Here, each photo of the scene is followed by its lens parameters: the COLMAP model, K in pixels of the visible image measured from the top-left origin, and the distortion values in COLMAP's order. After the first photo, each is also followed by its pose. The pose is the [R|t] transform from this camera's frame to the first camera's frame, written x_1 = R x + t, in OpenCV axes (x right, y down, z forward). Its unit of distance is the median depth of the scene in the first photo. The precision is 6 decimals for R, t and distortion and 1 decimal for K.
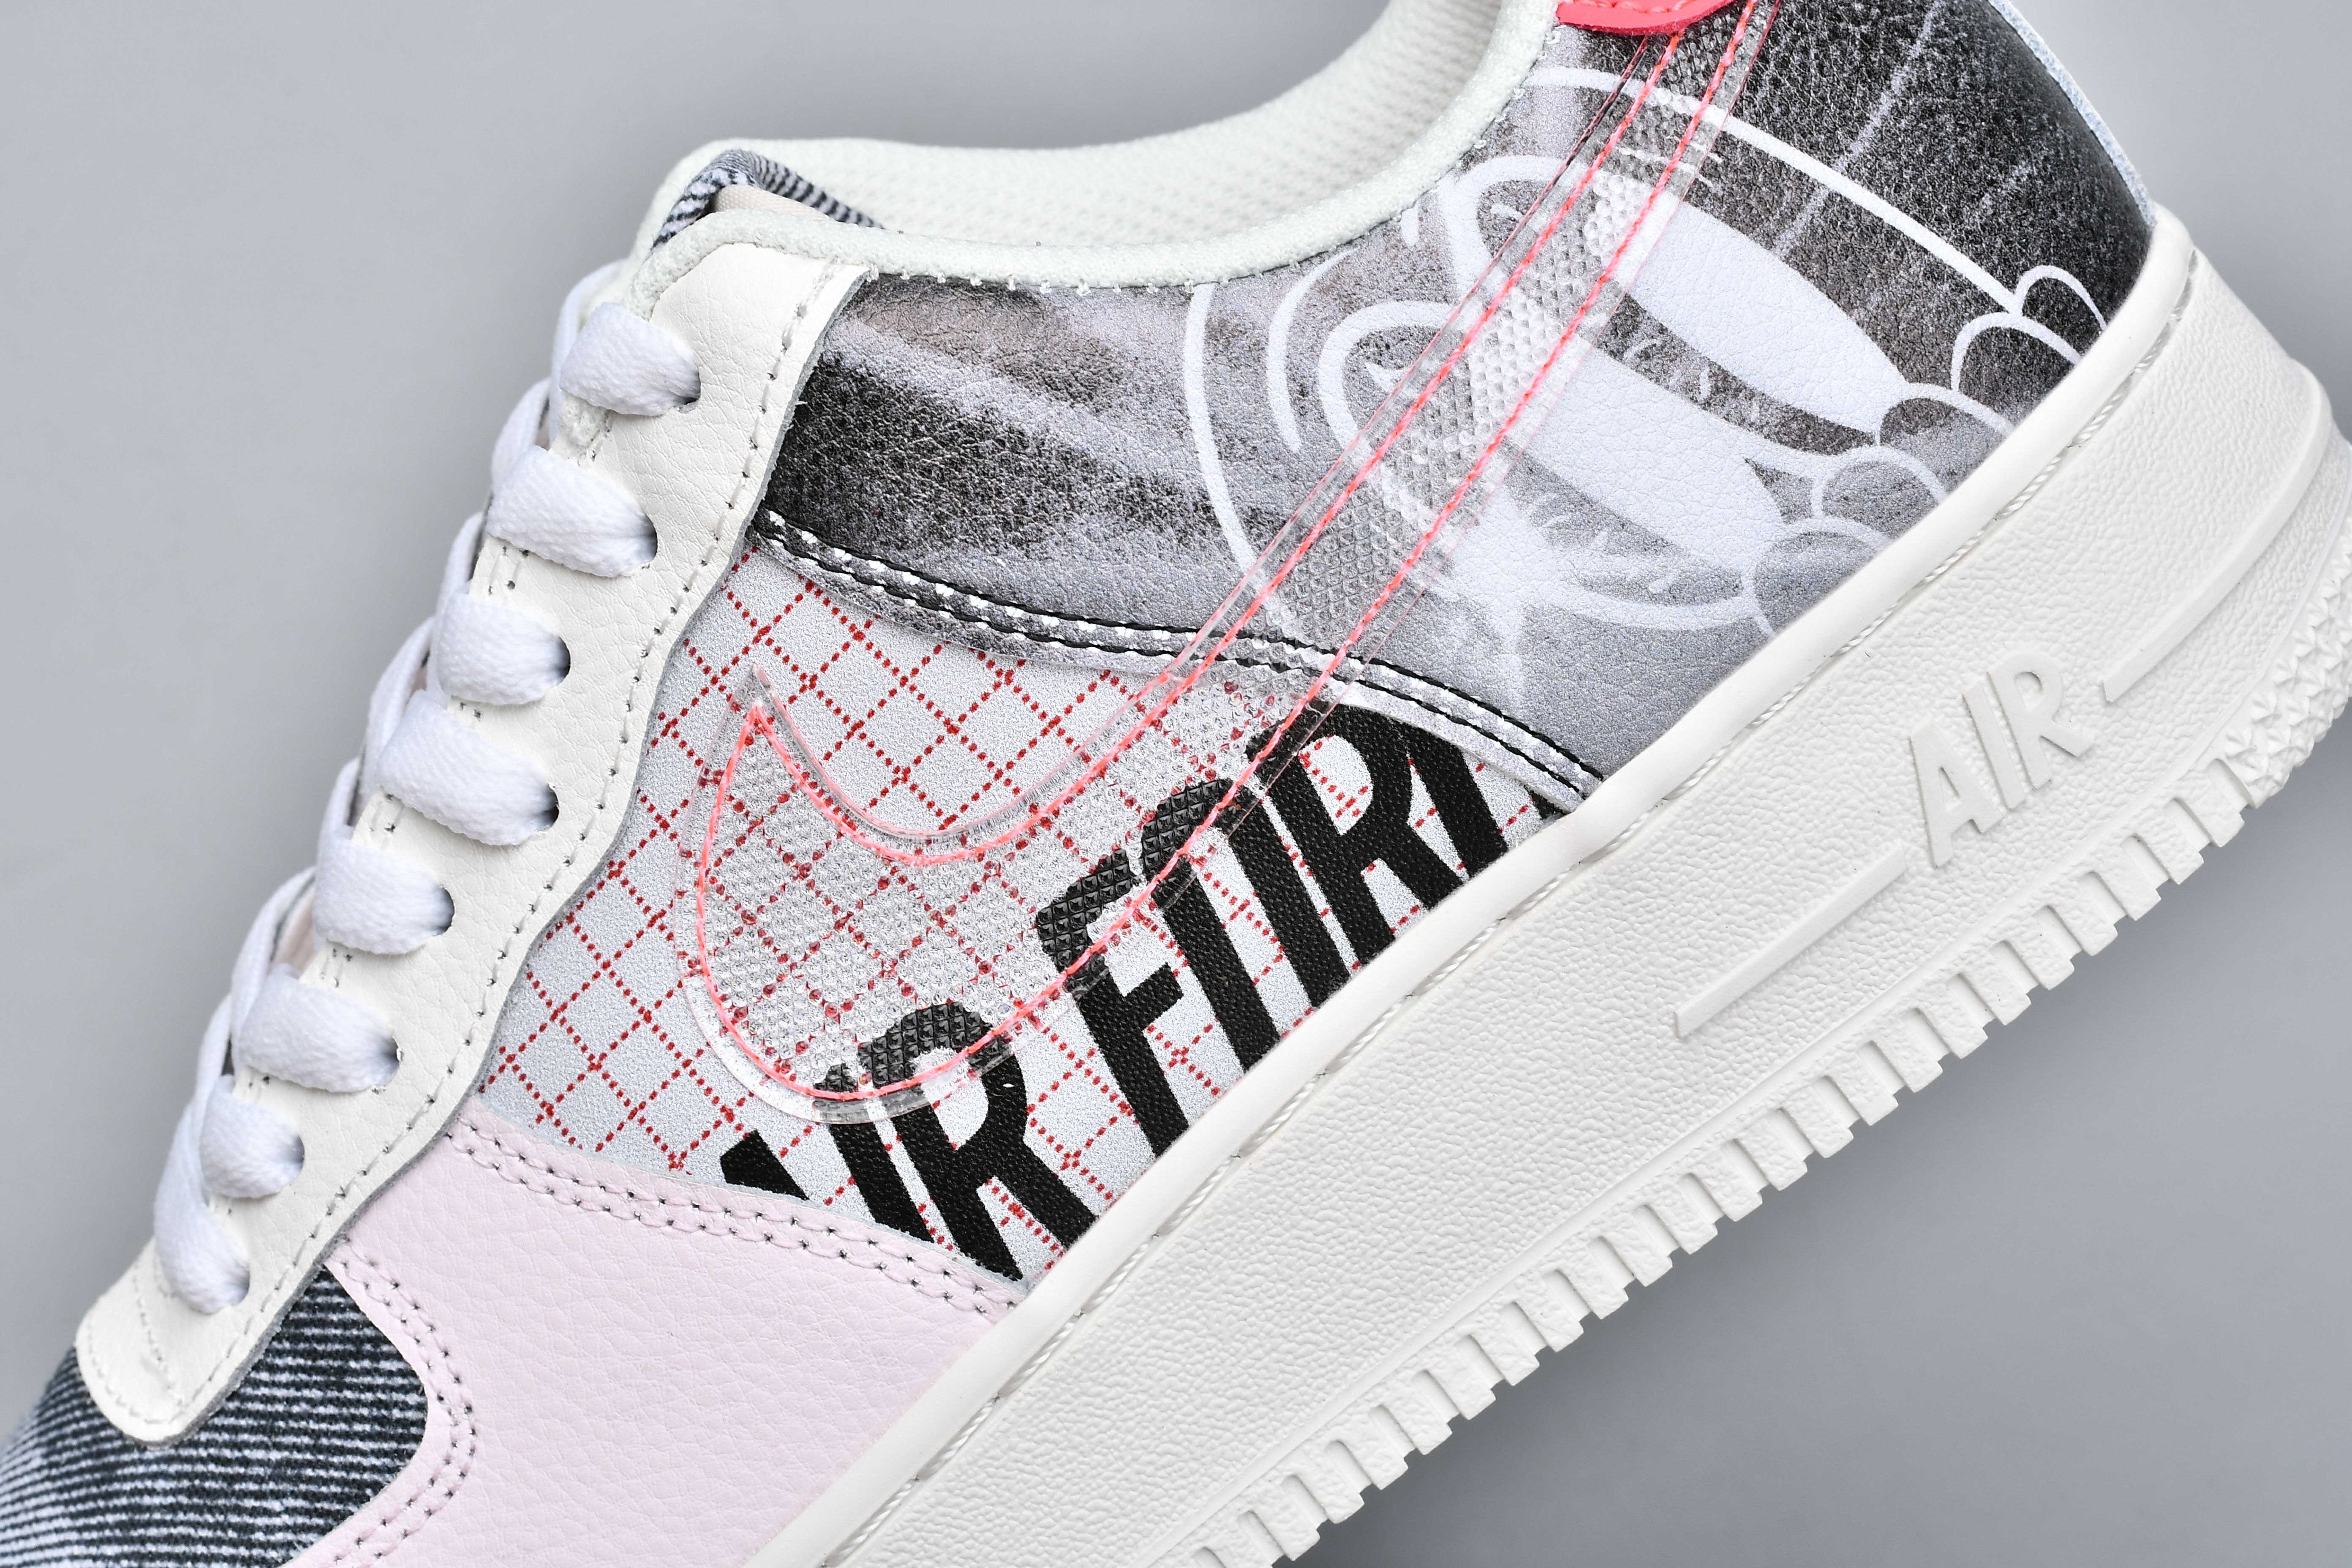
lens RADIAL K [[5844.3, 0, 1176.0], [0, 5844.3, 784.0], [0, 0, 1]] dist [-0.031265, -0.460752]
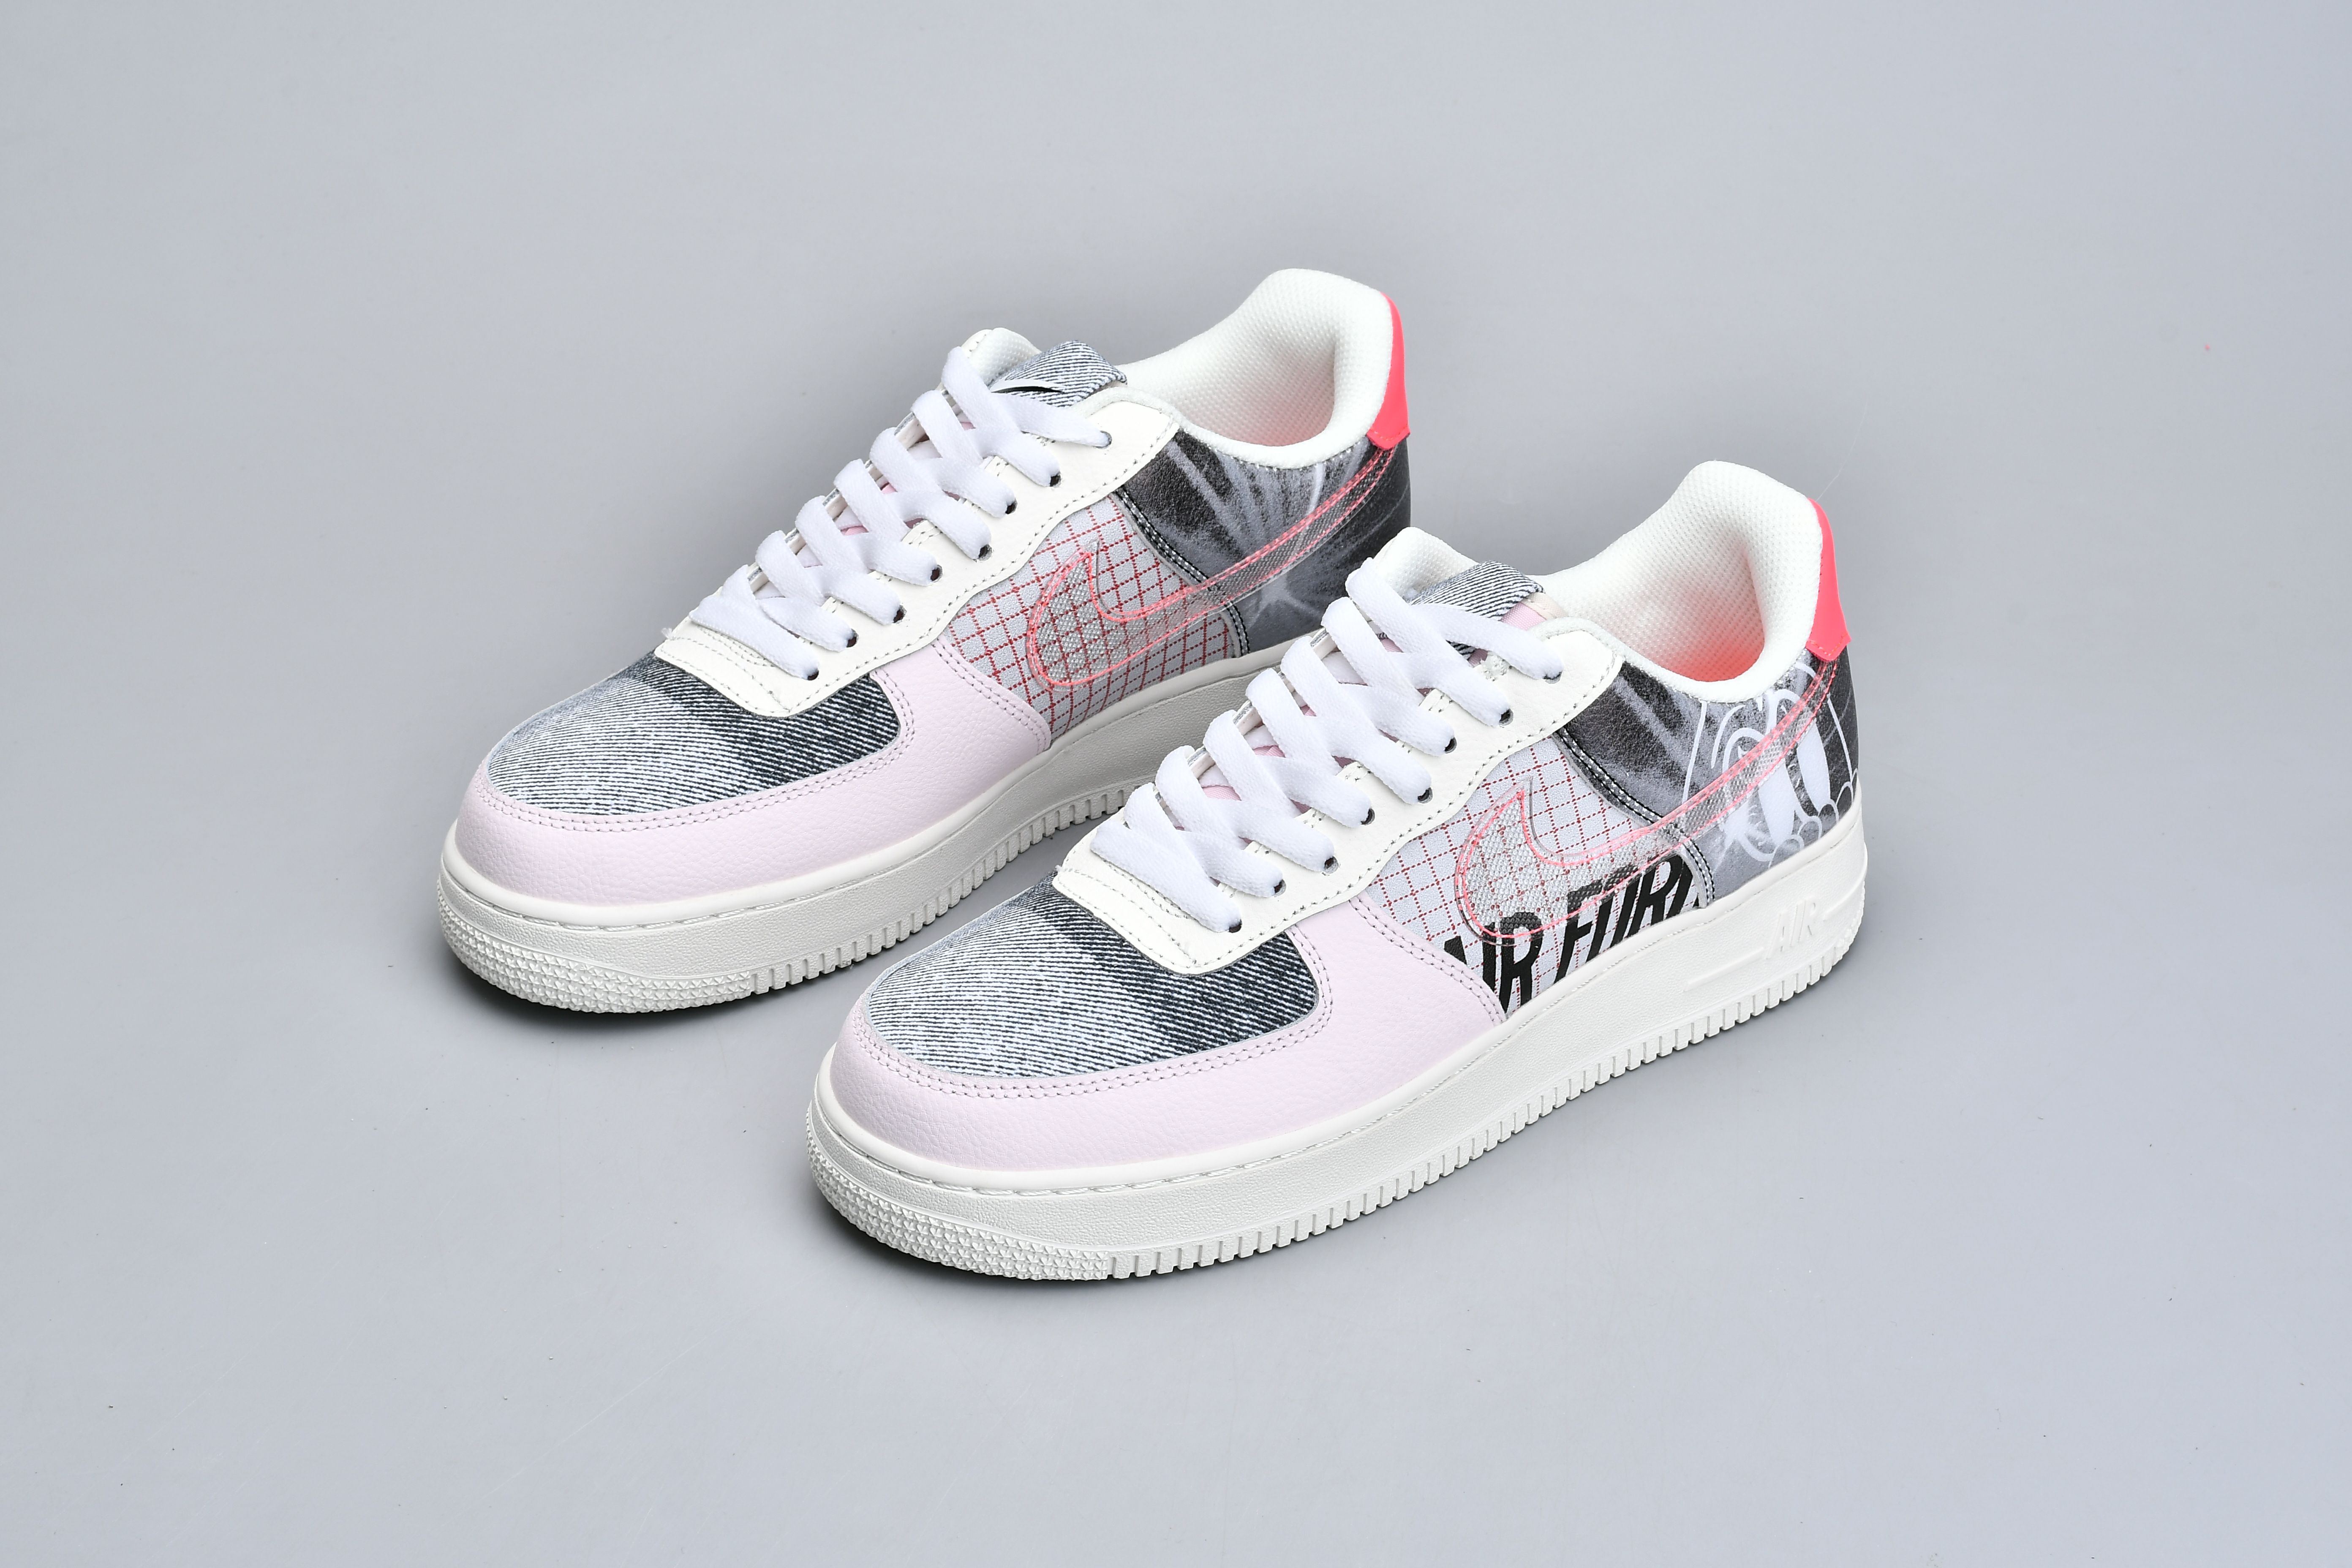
lens RADIAL K [[5422.0, 0, 1176.0], [0, 5422.0, 784.0], [0, 0, 1]] dist [0.011805, -0.068604]
pose [[0.709375, 0.284618, 0.644810, -1.816415], [-0.321242, 0.944856, -0.063649, 0.196478], [-0.627368, -0.161989, 0.761688, -0.818917]]
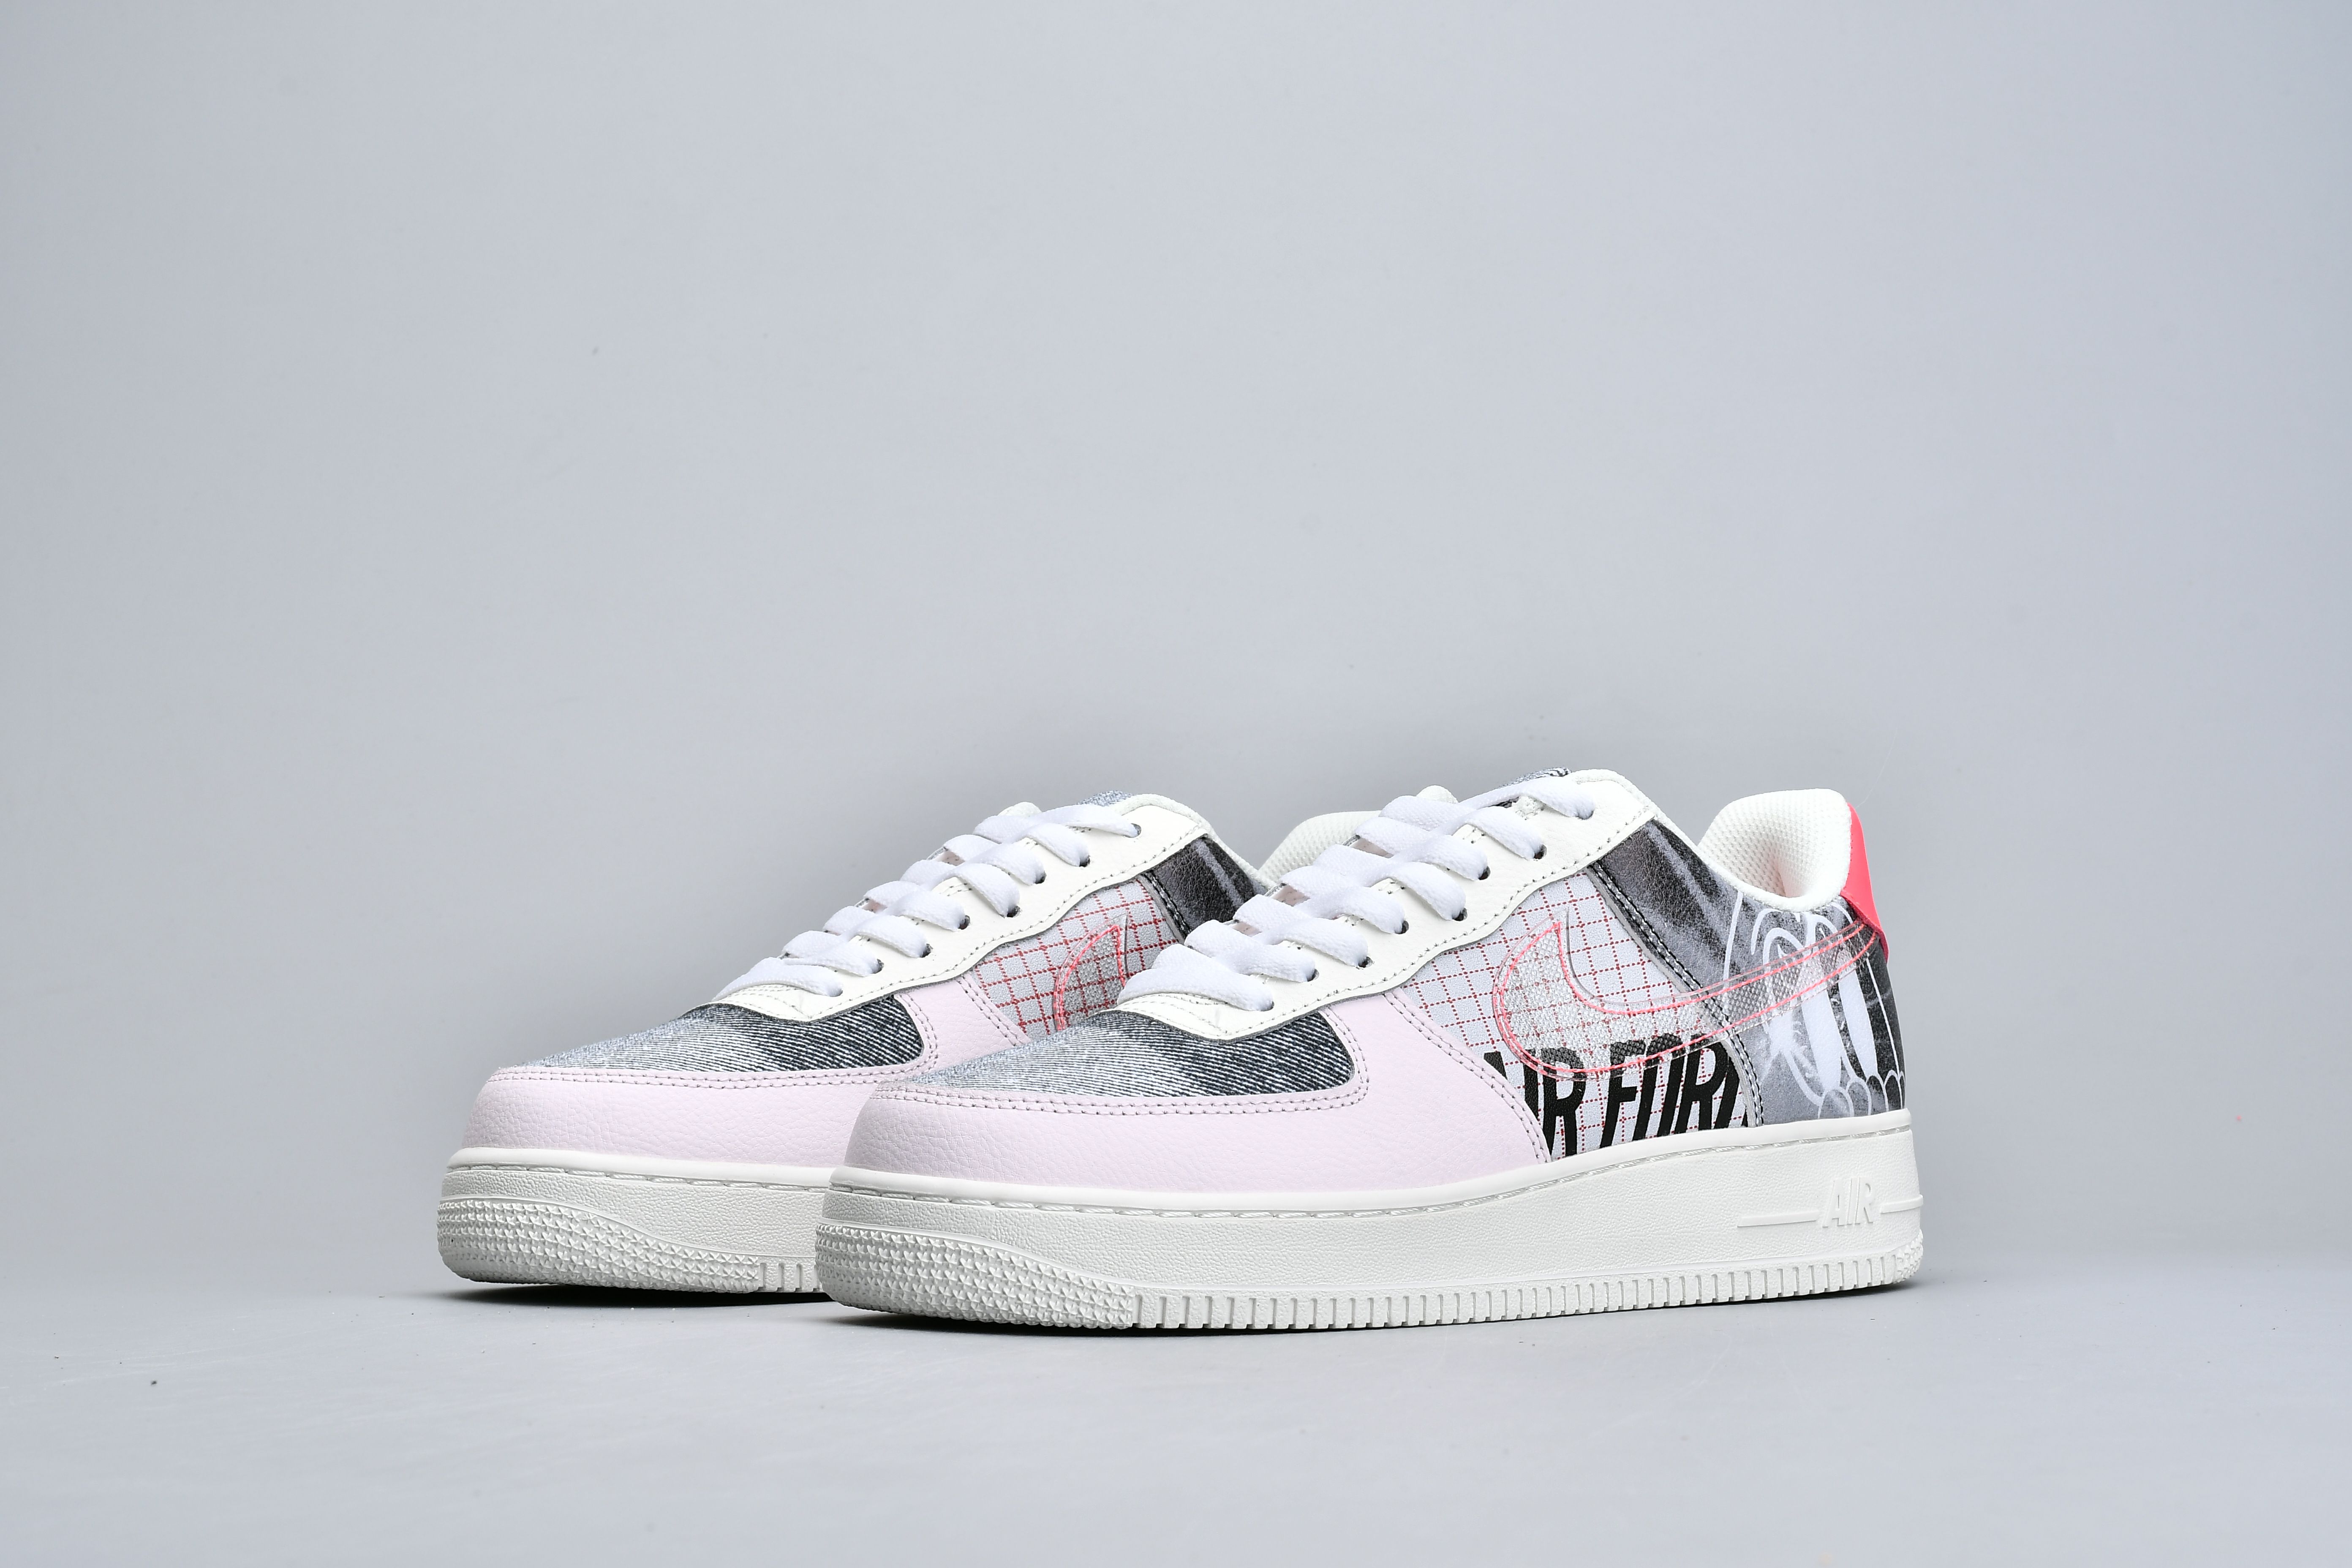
lens RADIAL K [[5422.0, 0, 1176.0], [0, 5422.0, 784.0], [0, 0, 1]] dist [0.011805, -0.068604]
pose [[0.711088, 0.589749, 0.382818, -1.182706], [-0.323102, 0.757665, -0.567053, 1.400783], [-0.624467, 0.279535, 0.729316, -0.712592]]
